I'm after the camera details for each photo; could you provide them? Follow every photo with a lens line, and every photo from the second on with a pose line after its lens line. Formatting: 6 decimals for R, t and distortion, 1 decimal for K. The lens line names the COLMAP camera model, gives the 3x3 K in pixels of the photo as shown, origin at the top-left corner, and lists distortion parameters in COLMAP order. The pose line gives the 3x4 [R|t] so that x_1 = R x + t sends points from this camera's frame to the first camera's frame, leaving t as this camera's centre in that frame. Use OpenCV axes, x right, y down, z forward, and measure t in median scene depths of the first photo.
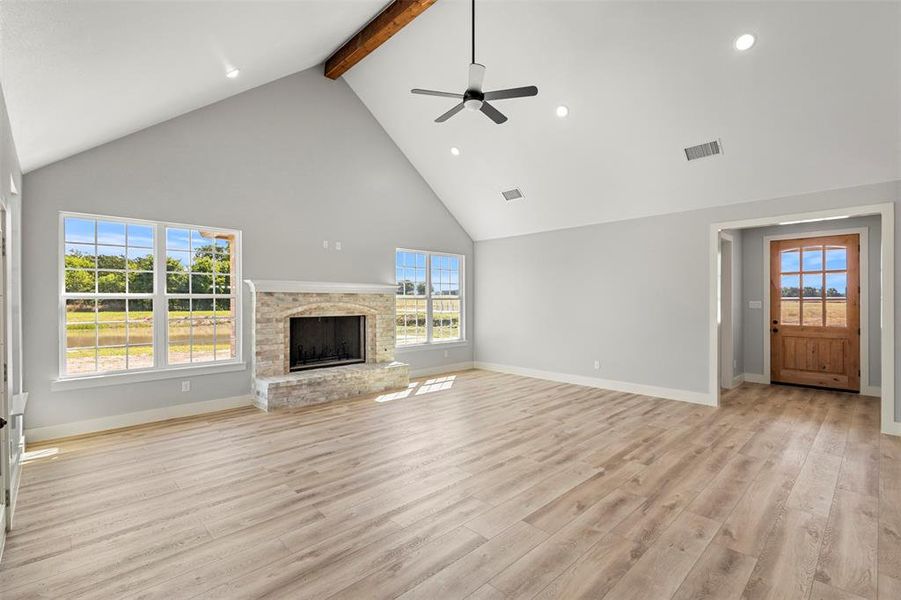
lens RADIAL K [[411.7, 0, 449.1], [0, 411.7, 301.8], [0, 0, 1]] dist [0.009836, -0.001078]
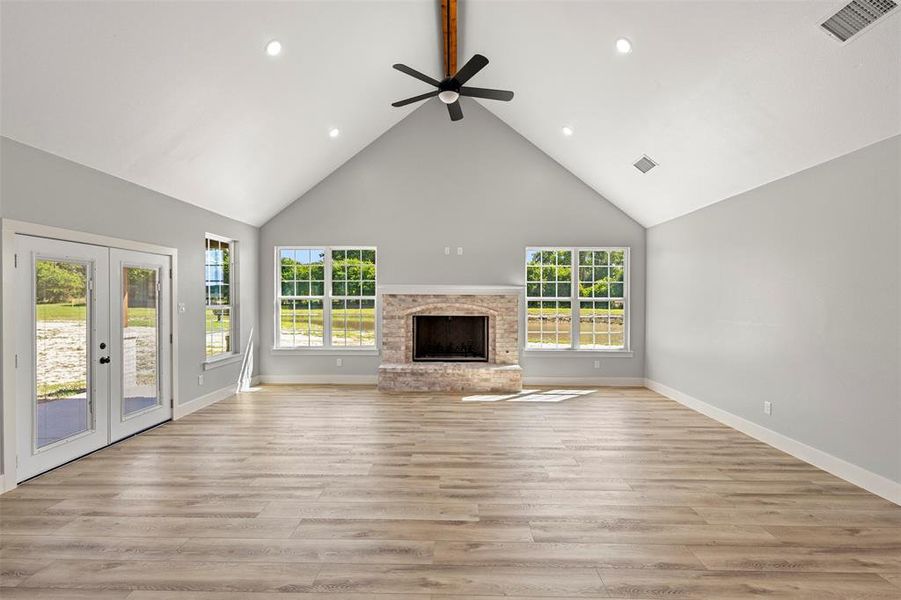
lens RADIAL K [[411.7, 0, 449.3], [0, 411.7, 298.3], [0, 0, 1]] dist [0.009836, -0.001078]
pose [[0.707044, 0.002768, -0.707164, 0.586961], [-0.007001, 0.999971, -0.003086, -0.009655], [0.707135, 0.007133, 0.707043, 0.266470]]
